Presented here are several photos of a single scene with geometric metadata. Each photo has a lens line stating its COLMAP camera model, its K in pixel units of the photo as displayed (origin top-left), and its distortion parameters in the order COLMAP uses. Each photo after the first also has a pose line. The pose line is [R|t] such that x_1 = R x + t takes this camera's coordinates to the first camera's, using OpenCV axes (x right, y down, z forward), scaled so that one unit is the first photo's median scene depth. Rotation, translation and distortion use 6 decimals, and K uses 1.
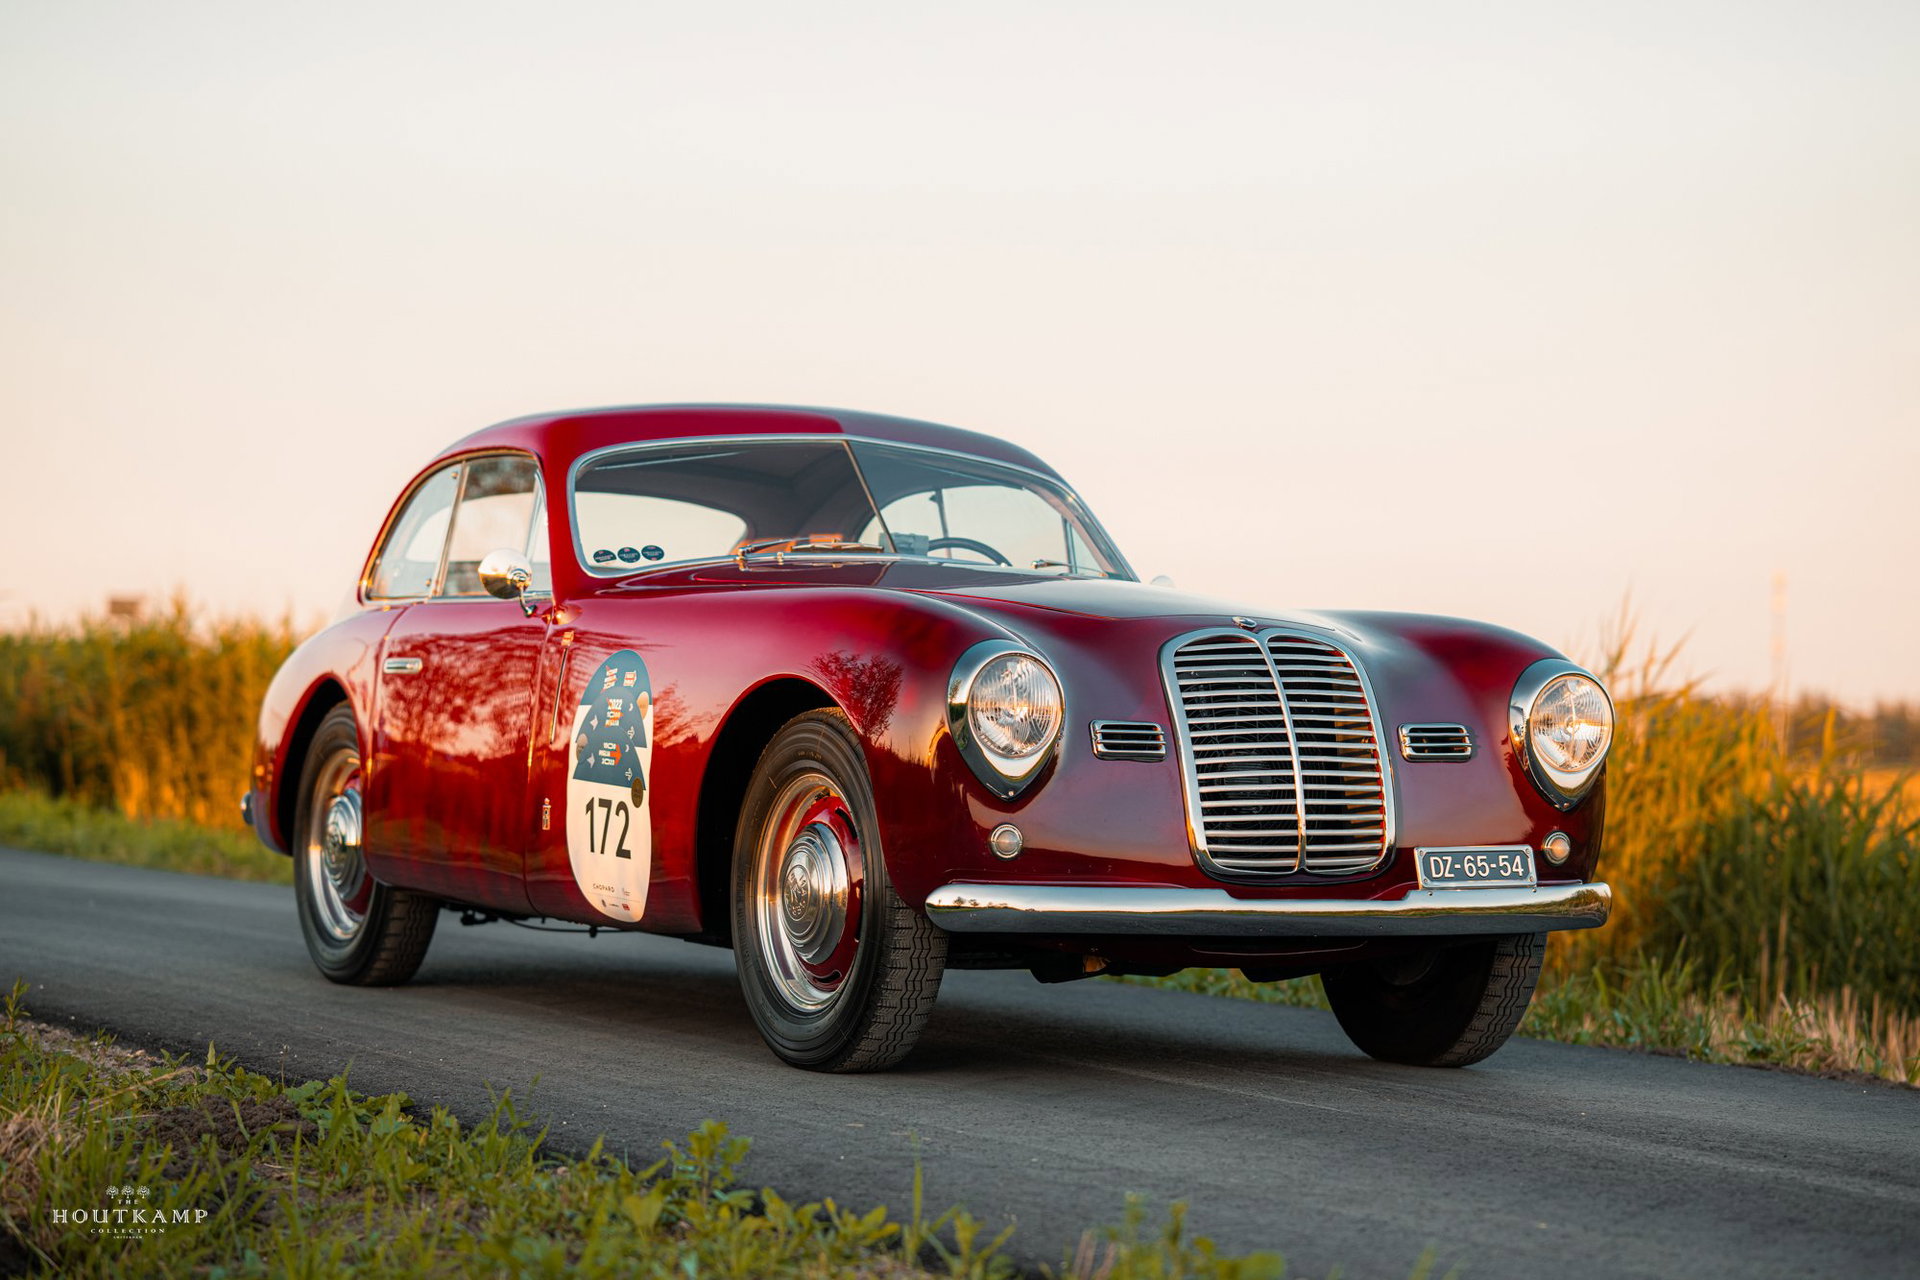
lens RADIAL K [[4721.2, 0, 961.6], [0, 4721.2, 515.3], [0, 0, 1]] dist [0.069439, -0.094101]
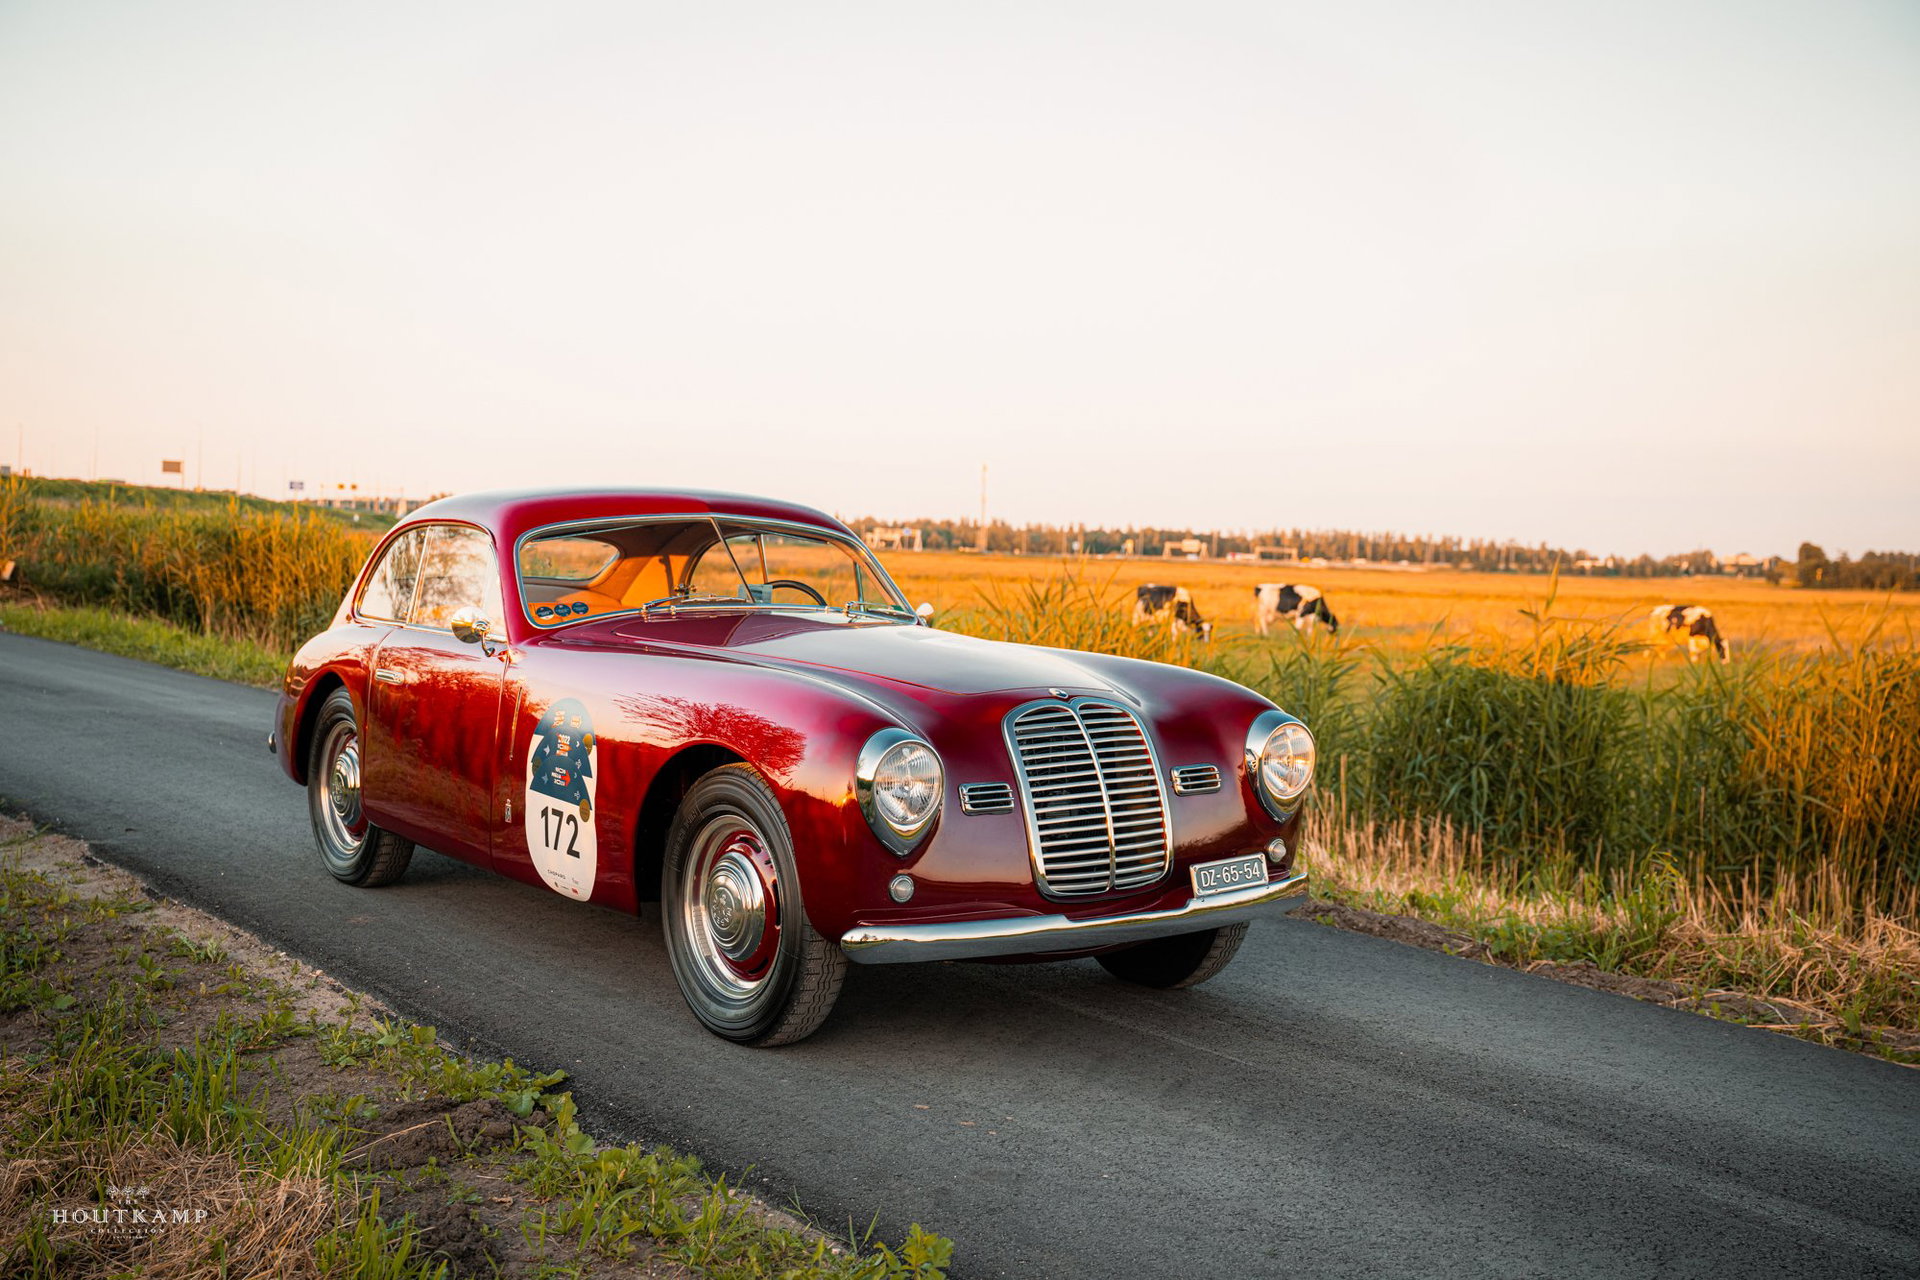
lens RADIAL K [[2164.2, 0, 960.0], [0, 2164.2, 640.0], [0, 0, 1]] dist [0.161636, 0.008671]
pose [[0.988362, -0.013091, 0.151554, -0.059683], [-0.001719, 0.995265, 0.097184, -0.051741], [-0.152108, -0.096313, 0.983660, 0.406391]]
